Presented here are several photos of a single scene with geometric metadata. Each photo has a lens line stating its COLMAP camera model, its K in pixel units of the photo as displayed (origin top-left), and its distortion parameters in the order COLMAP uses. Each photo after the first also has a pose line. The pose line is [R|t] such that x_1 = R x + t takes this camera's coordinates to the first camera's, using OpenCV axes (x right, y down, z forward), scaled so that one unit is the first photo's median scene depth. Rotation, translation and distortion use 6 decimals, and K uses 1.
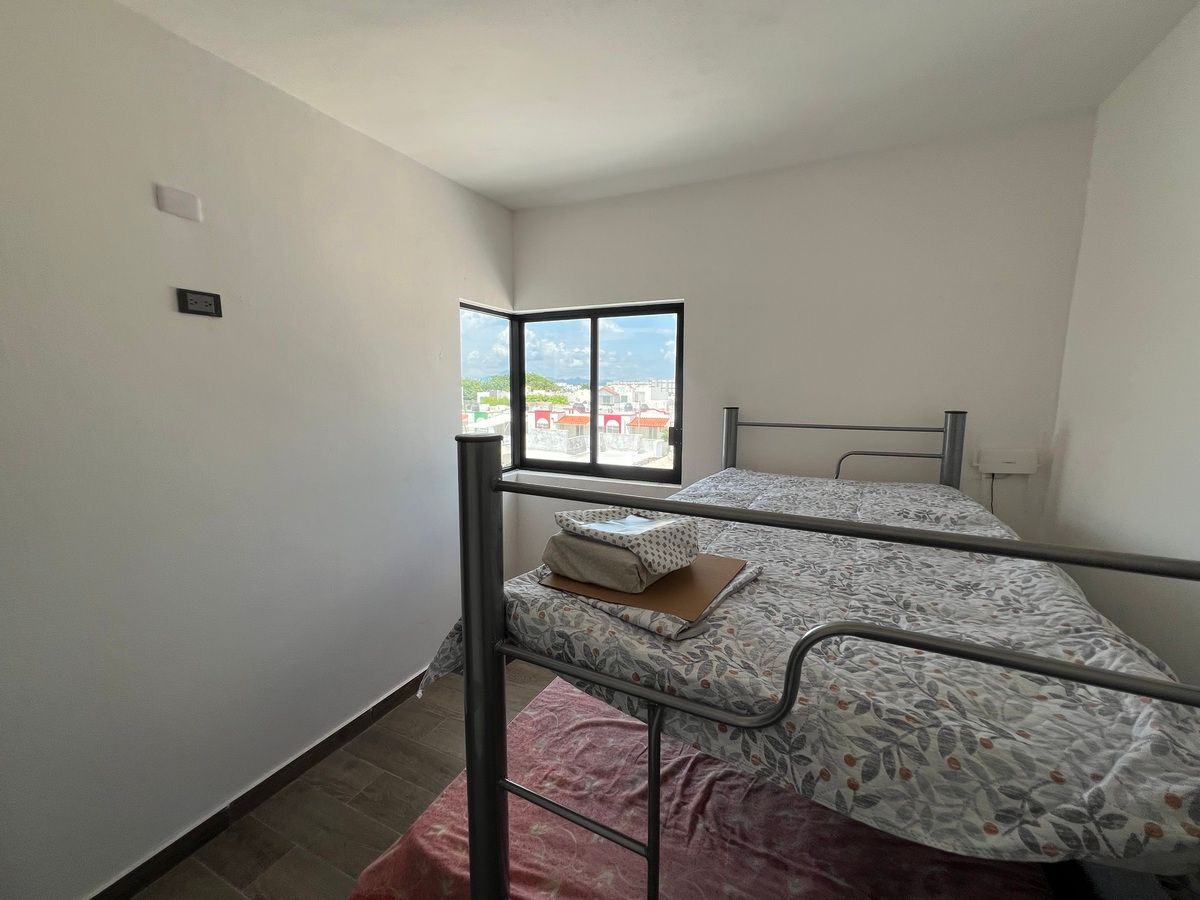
lens RADIAL K [[484.8, 0, 601.1], [0, 484.8, 447.6], [0, 0, 1]] dist [-0.001817, 0.000475]
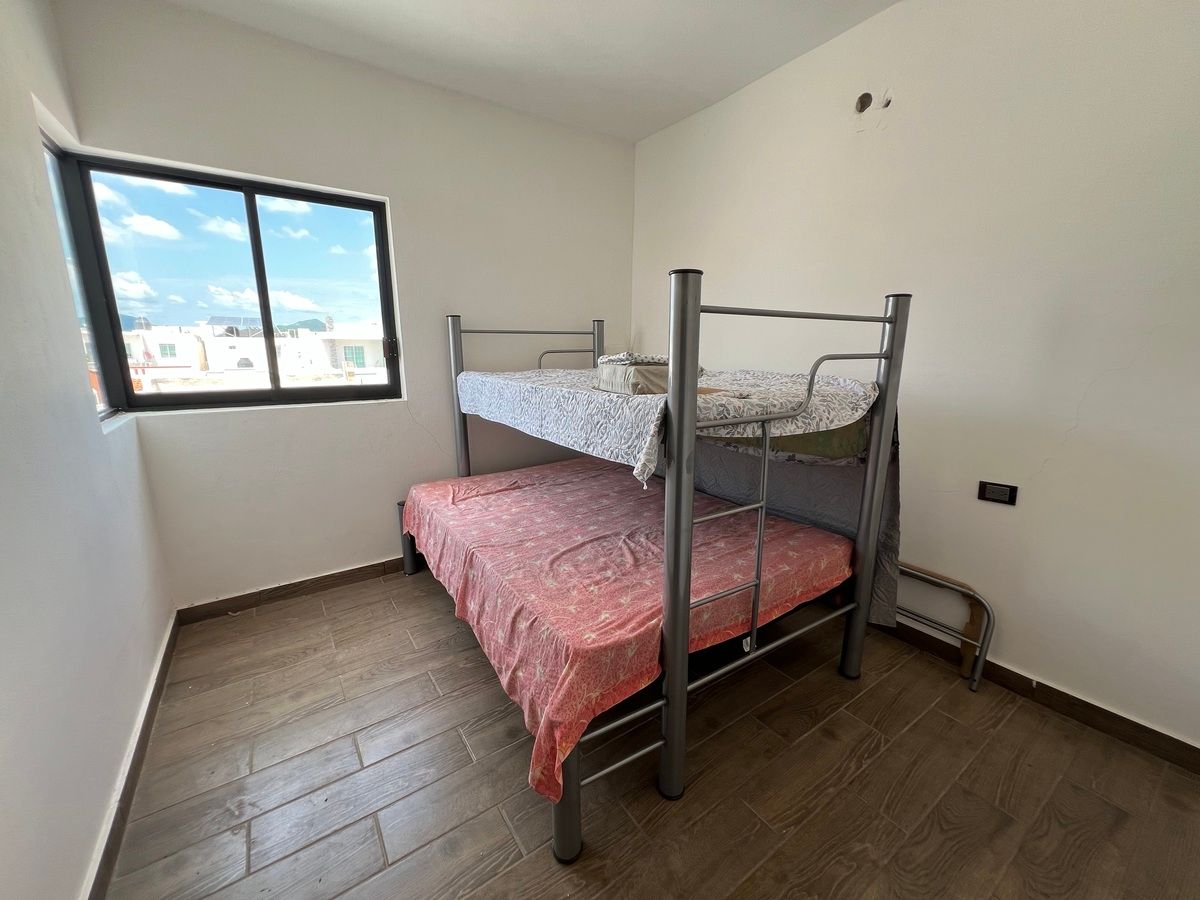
lens RADIAL K [[484.8, 0, 606.8], [0, 484.8, 444.5], [0, 0, 1]] dist [-0.001817, 0.000475]
pose [[0.490819, -0.176606, 0.853175, -0.935484], [0.101972, 0.984155, 0.145056, 0.136002], [-0.865274, 0.015804, 0.501051, 0.293523]]
